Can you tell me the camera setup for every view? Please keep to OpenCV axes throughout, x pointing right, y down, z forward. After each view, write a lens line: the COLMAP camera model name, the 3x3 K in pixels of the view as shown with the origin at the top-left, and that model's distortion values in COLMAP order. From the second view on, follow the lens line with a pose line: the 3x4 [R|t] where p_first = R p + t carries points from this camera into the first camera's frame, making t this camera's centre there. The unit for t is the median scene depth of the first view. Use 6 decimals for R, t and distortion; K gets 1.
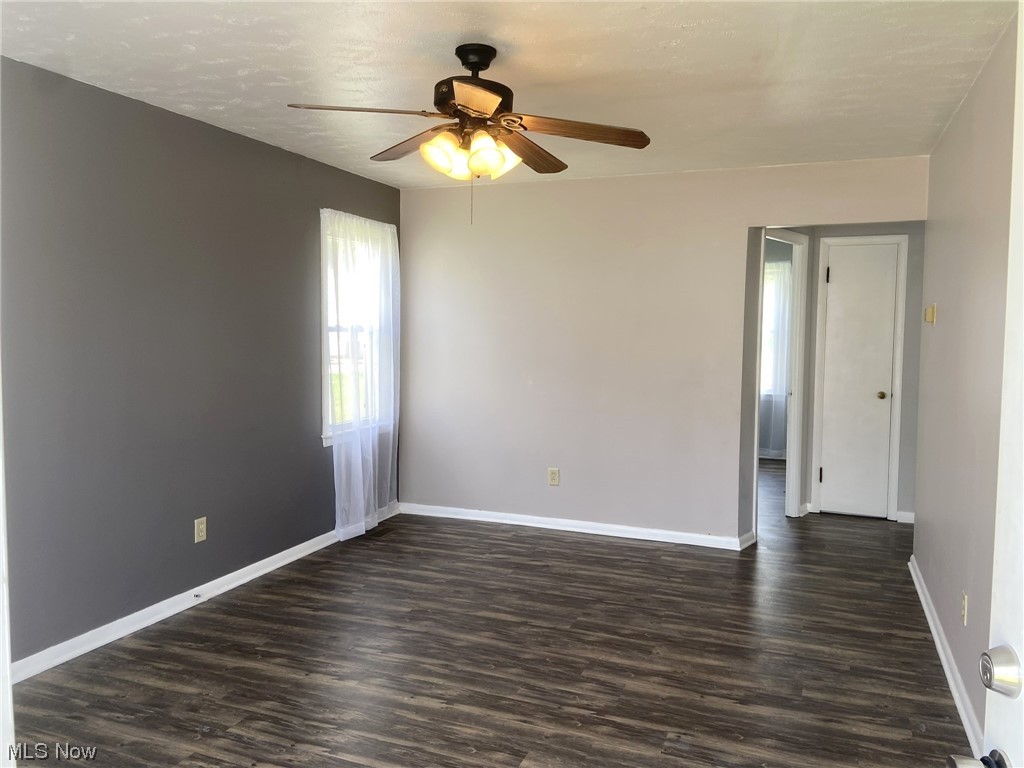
lens RADIAL K [[783.1, 0, 509.4], [0, 783.1, 381.6], [0, 0, 1]] dist [0.129429, -0.178976]
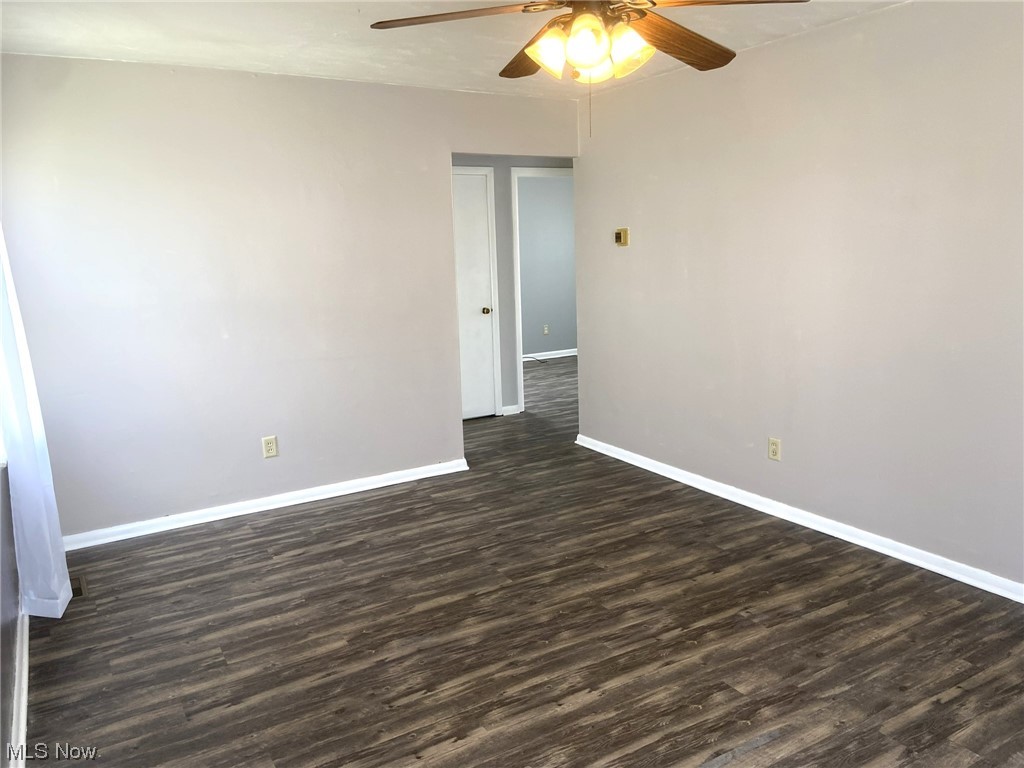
lens RADIAL K [[783.1, 0, 509.4], [0, 783.1, 381.6], [0, 0, 1]] dist [0.129429, -0.178976]
pose [[0.606948, -0.168977, 0.776570, -0.566906], [0.095792, 0.985566, 0.139584, -0.050751], [-0.788947, -0.010331, 0.614374, 0.392123]]
